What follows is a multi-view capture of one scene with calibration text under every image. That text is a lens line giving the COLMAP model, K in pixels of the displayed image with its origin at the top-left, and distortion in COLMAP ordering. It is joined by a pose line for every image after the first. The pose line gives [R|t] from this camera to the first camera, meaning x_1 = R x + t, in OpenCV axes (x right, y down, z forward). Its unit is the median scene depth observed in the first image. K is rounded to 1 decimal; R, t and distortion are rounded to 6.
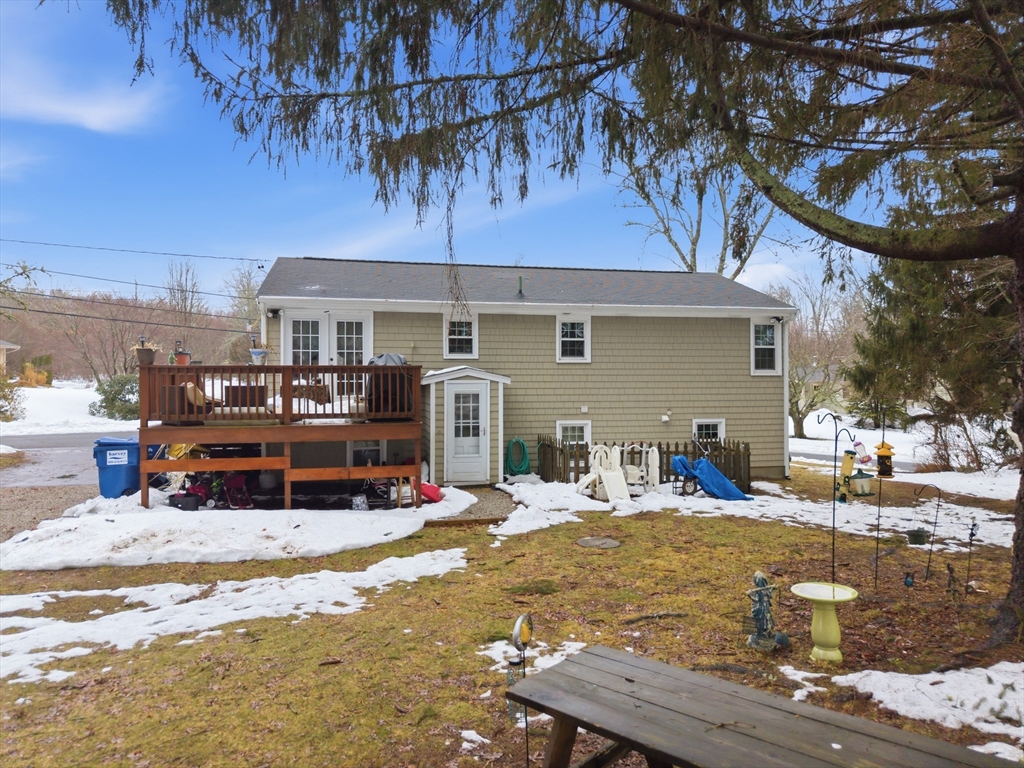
lens RADIAL K [[683.5, 0, 512.0], [0, 683.5, 384.0], [0, 0, 1]] dist [0.061368, -0.075194]
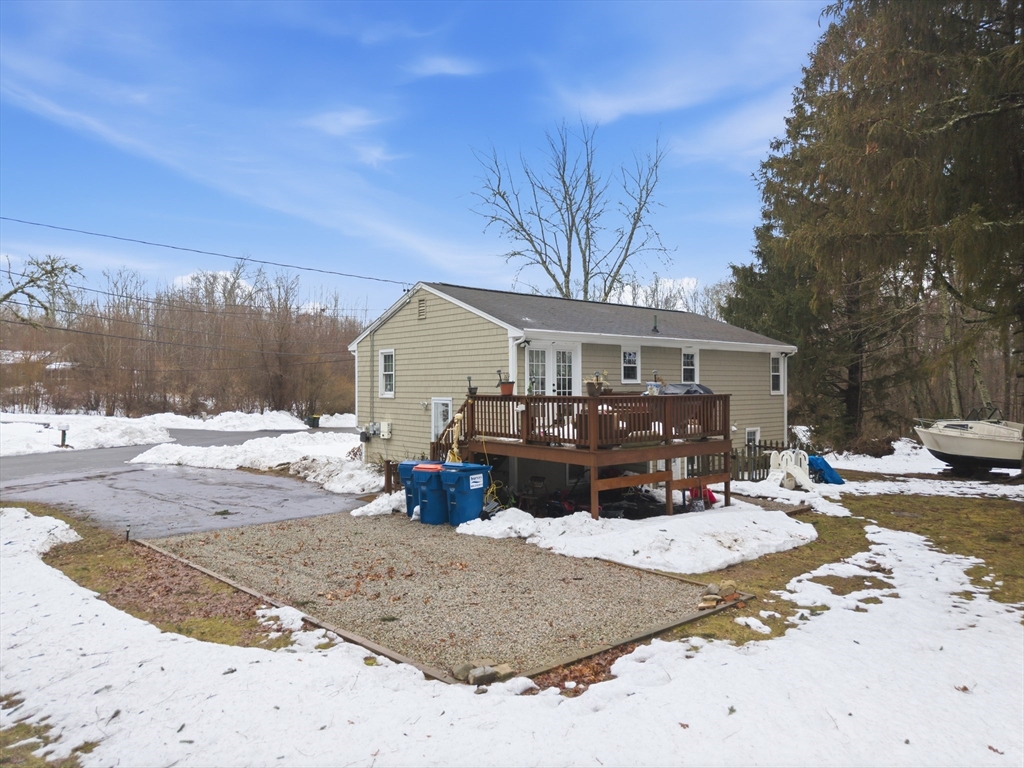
lens RADIAL K [[683.5, 0, 512.0], [0, 683.5, 384.0], [0, 0, 1]] dist [0.061368, -0.075194]
pose [[0.878834, 0.000156, 0.477127, -0.836372], [0.003876, 0.999965, -0.007466, -0.028386], [-0.477112, 0.008410, 0.878803, 0.047320]]
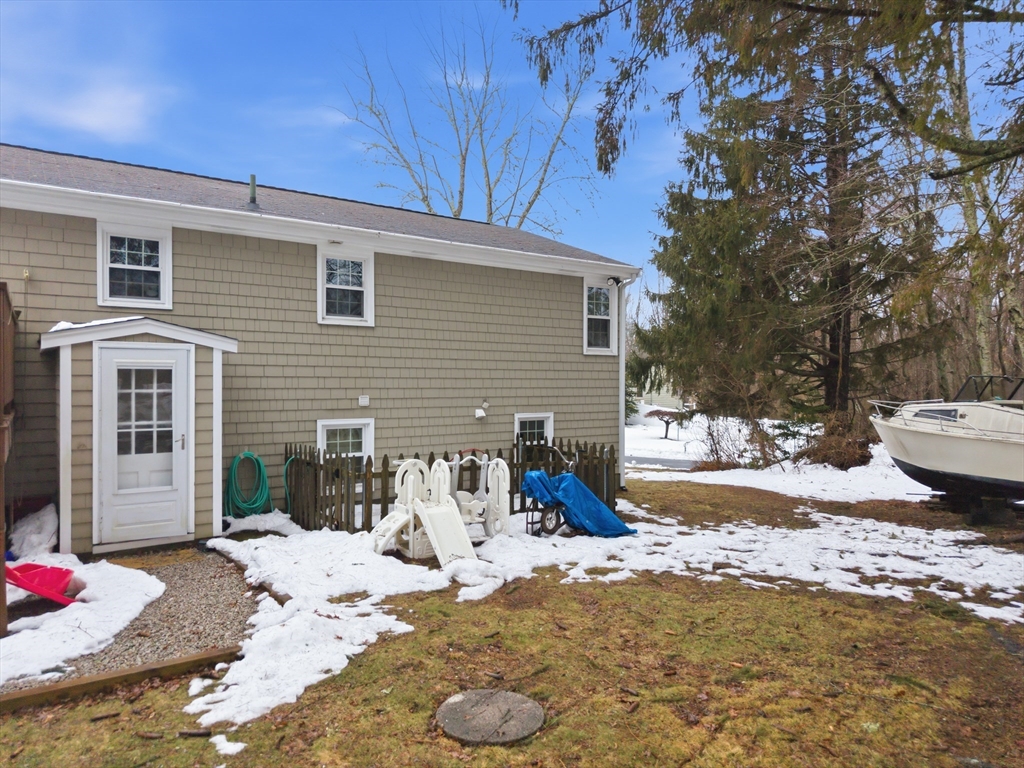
lens RADIAL K [[683.5, 0, 512.0], [0, 683.5, 384.0], [0, 0, 1]] dist [0.061368, -0.075194]
pose [[0.922721, 0.001692, 0.385465, -0.011059], [-0.000169, 0.999992, -0.003985, 0.025105], [-0.385468, 0.003612, 0.922714, 0.383708]]
